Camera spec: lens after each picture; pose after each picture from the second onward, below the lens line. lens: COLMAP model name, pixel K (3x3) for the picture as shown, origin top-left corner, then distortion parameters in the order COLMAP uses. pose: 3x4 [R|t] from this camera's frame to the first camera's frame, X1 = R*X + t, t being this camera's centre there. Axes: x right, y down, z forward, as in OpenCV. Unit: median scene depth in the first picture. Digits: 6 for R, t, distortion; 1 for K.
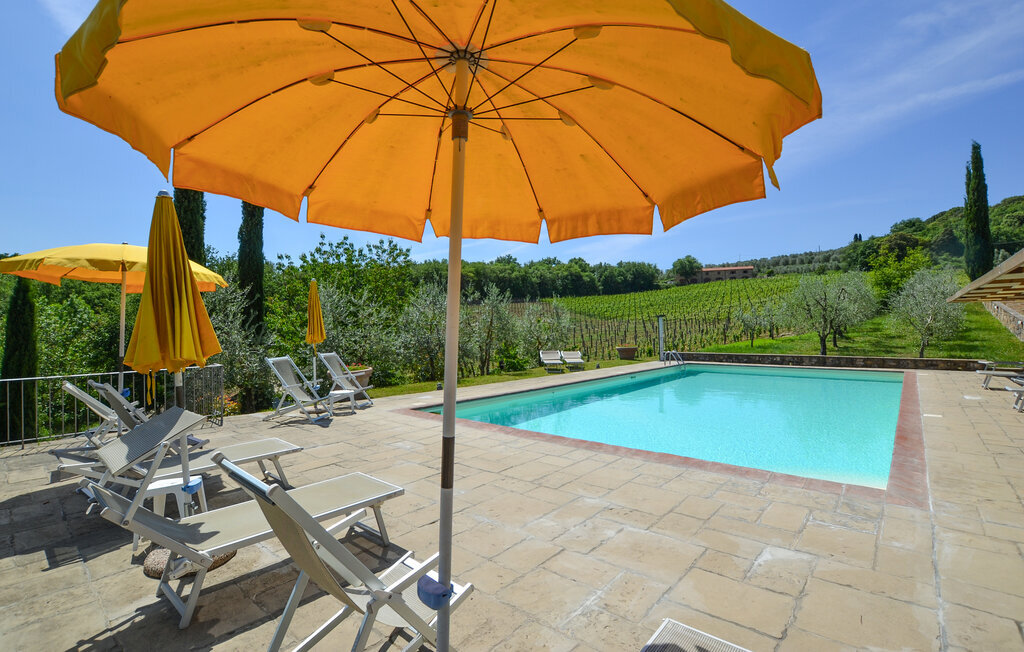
lens RADIAL K [[459.7, 0, 512.0], [0, 459.7, 326.0], [0, 0, 1]] dist [-0.052127, -0.000052]
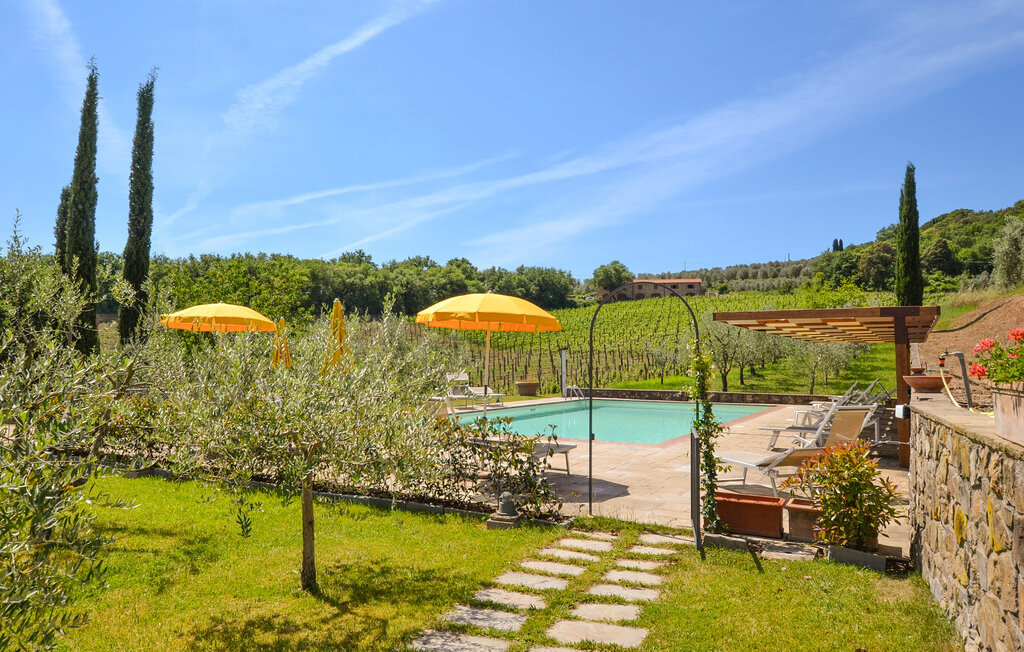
lens RADIAL K [[757.2, 0, 512.0], [0, 757.2, 326.0], [0, 0, 1]] dist [-0.002878, -0.000554]
pose [[0.975063, 0.025700, 0.220437, -0.029655], [-0.016645, 0.998943, -0.042840, -0.000155], [-0.221305, 0.038102, 0.974460, -0.120627]]
